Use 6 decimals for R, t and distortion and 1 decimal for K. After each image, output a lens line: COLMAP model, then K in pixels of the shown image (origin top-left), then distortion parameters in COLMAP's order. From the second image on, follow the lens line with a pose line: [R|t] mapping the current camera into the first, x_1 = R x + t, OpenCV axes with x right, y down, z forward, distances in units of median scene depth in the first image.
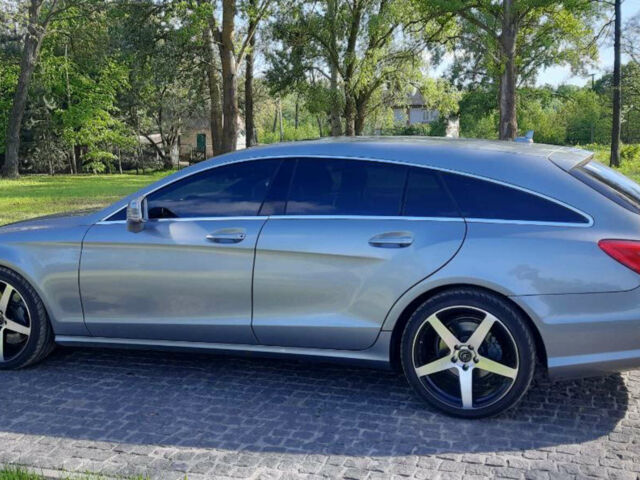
lens RADIAL K [[736.5, 0, 324.1], [0, 736.5, 241.8], [0, 0, 1]] dist [0.171135, -0.365134]
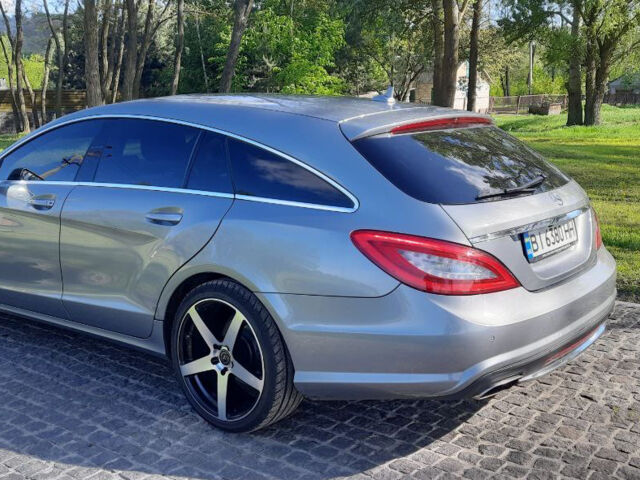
lens RADIAL K [[736.5, 0, 324.1], [0, 736.5, 241.8], [0, 0, 1]] dist [0.171135, -0.365134]
pose [[0.939620, 0.060326, -0.336860, 0.563098], [-0.040022, 0.996956, 0.066903, -0.038086], [0.339871, -0.049382, 0.939175, 0.248404]]
